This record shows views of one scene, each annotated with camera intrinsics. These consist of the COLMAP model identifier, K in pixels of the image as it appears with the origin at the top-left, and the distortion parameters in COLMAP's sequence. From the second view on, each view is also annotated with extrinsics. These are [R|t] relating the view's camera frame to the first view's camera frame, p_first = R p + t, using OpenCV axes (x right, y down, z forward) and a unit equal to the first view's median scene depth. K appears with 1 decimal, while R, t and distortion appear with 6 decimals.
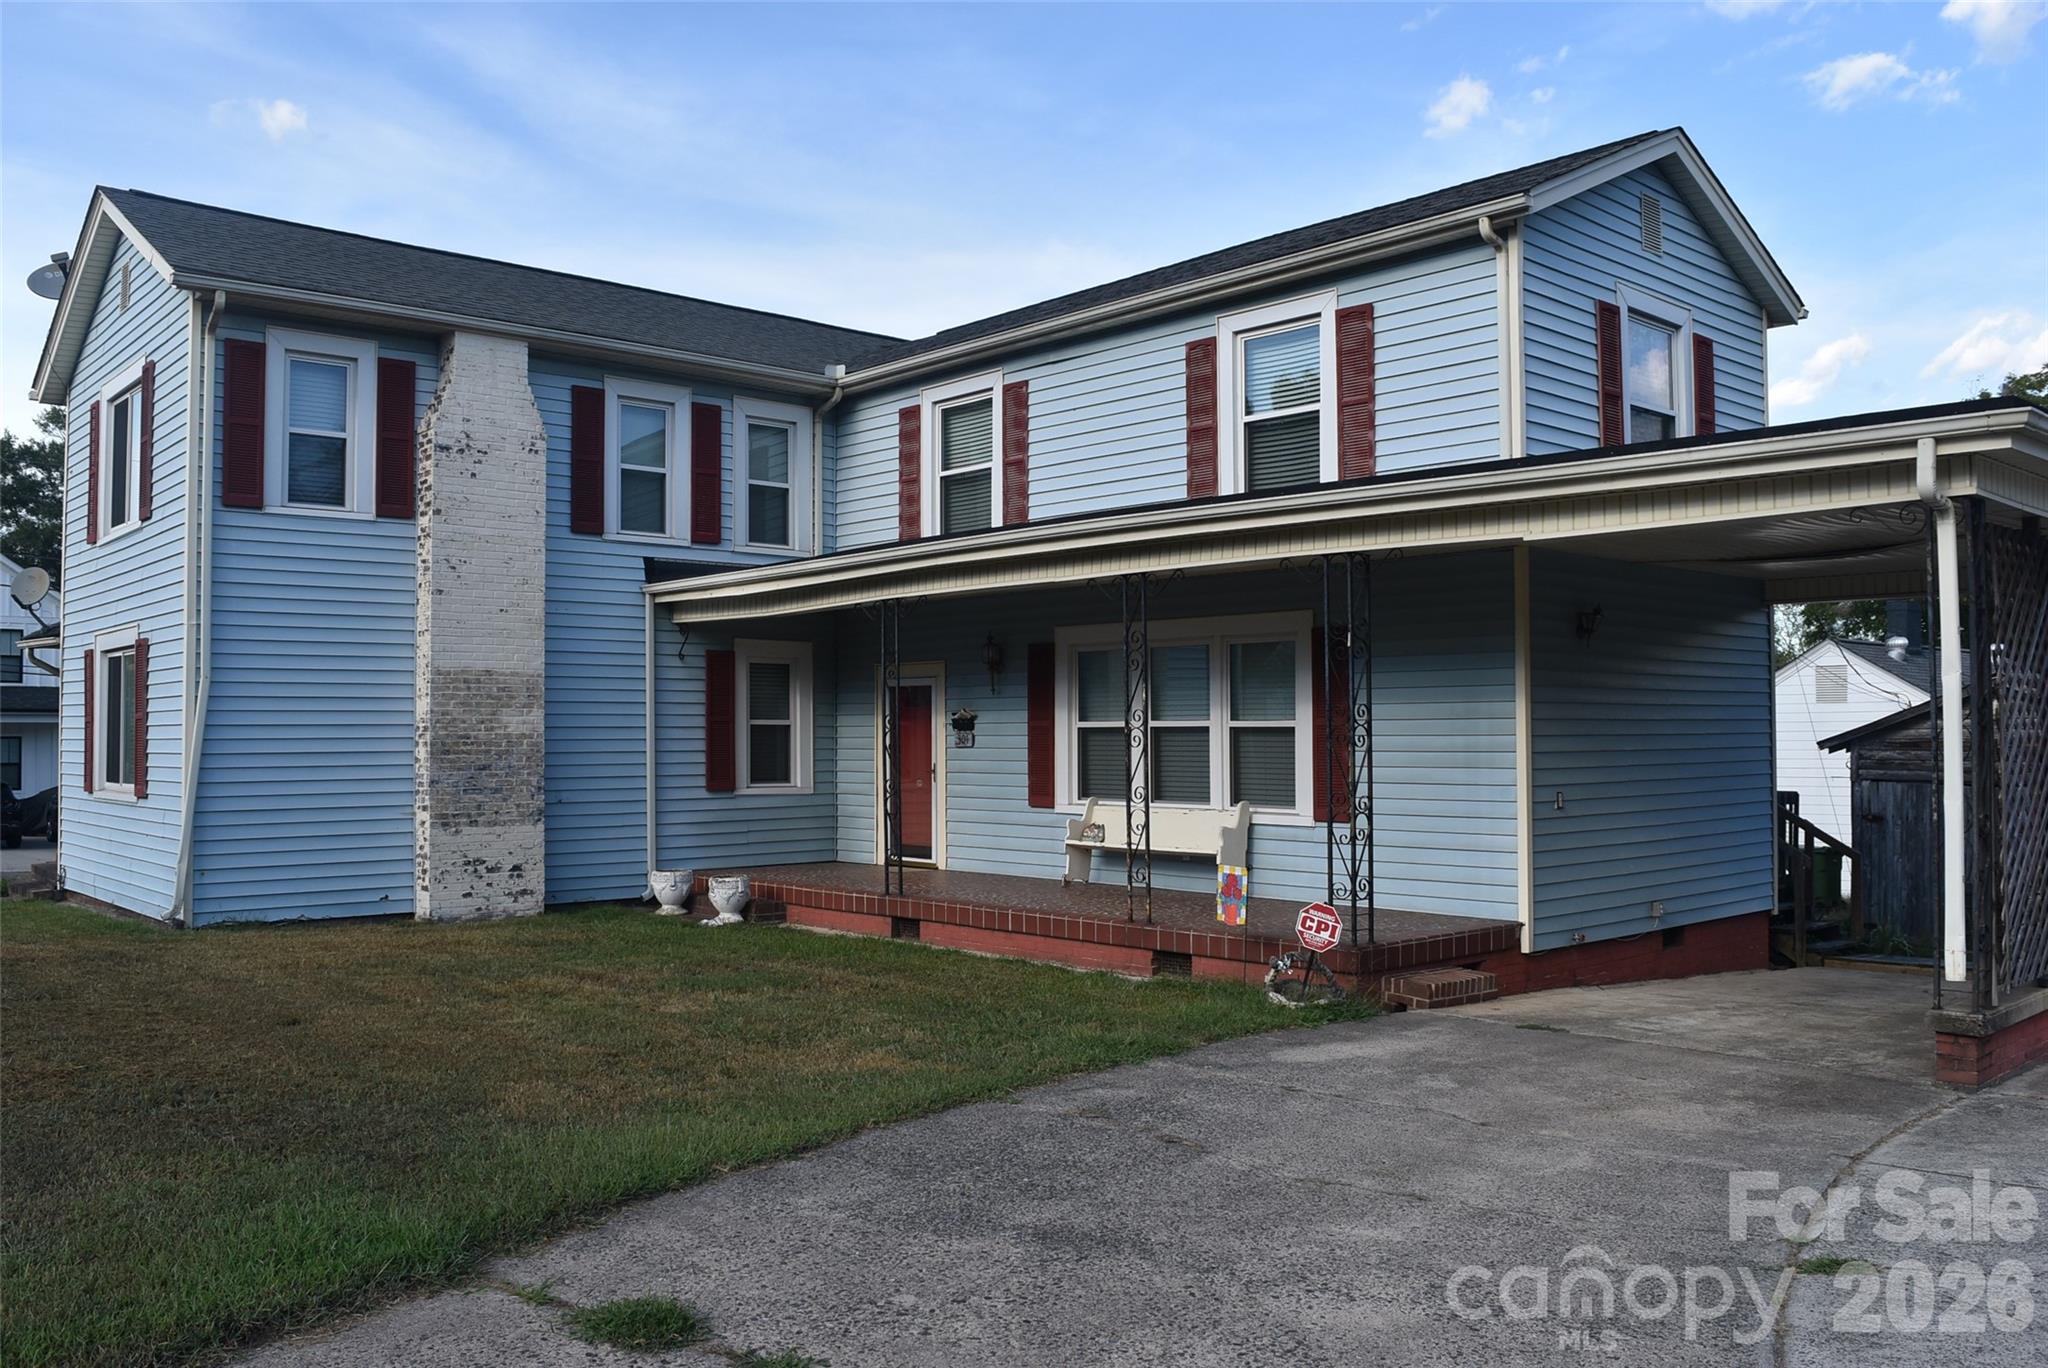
lens RADIAL K [[1623.0, 0, 1039.7], [0, 1623.0, 695.2], [0, 0, 1]] dist [-0.094524, 0.022274]
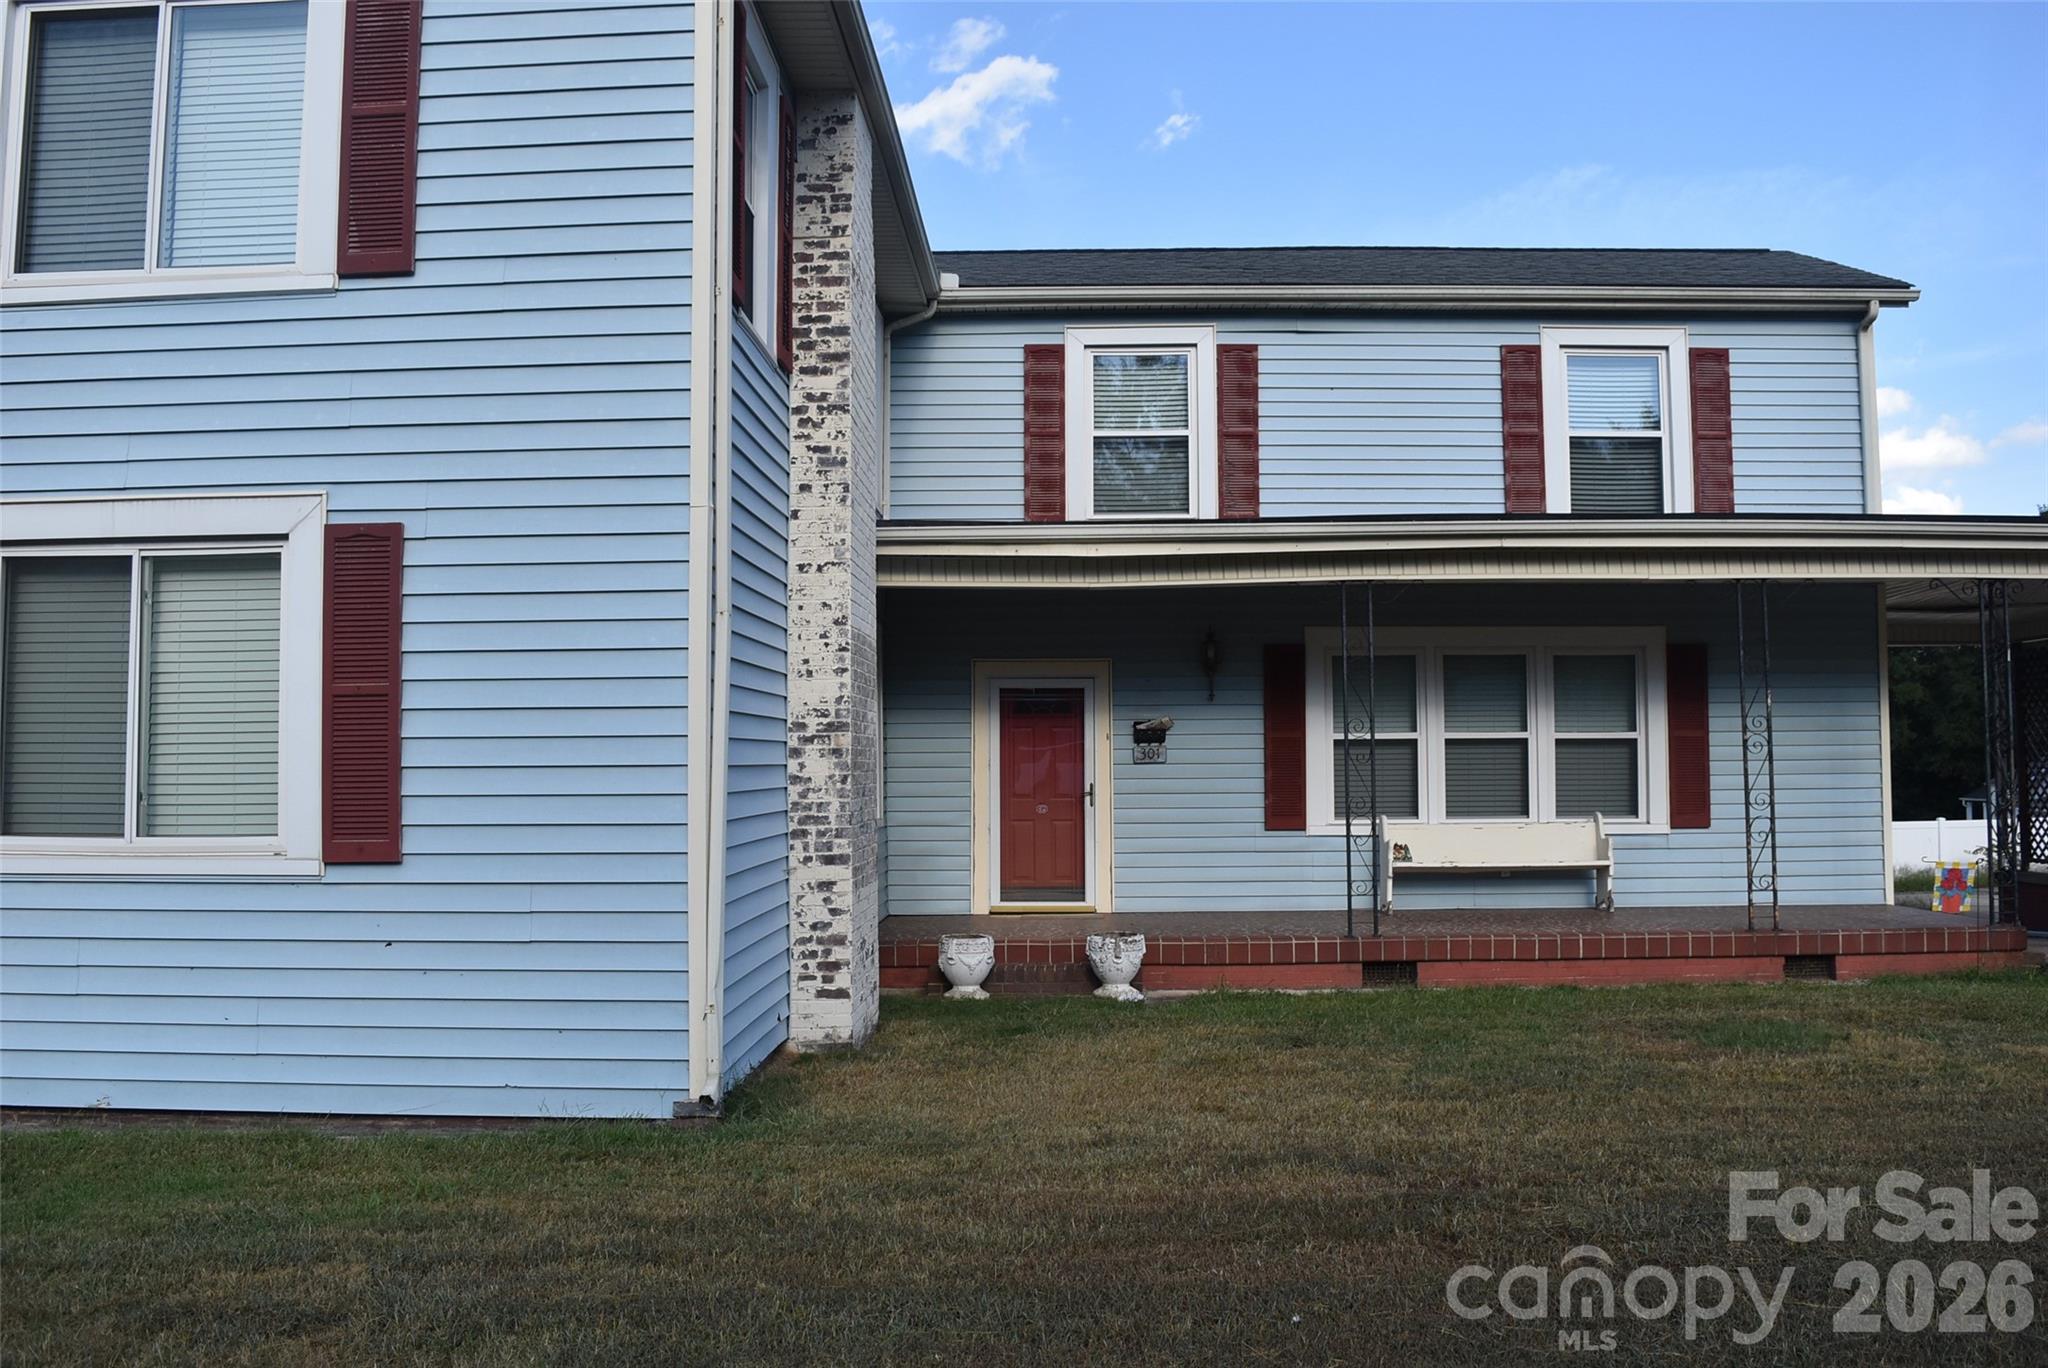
lens RADIAL K [[1623.0, 0, 1020.7], [0, 1623.0, 681.3], [0, 0, 1]] dist [-0.094524, 0.022274]
pose [[0.697376, 0.037226, 0.715738, -0.875341], [-0.014757, 0.999184, -0.037590, 0.028322], [-0.716554, 0.015652, 0.697356, 0.587050]]
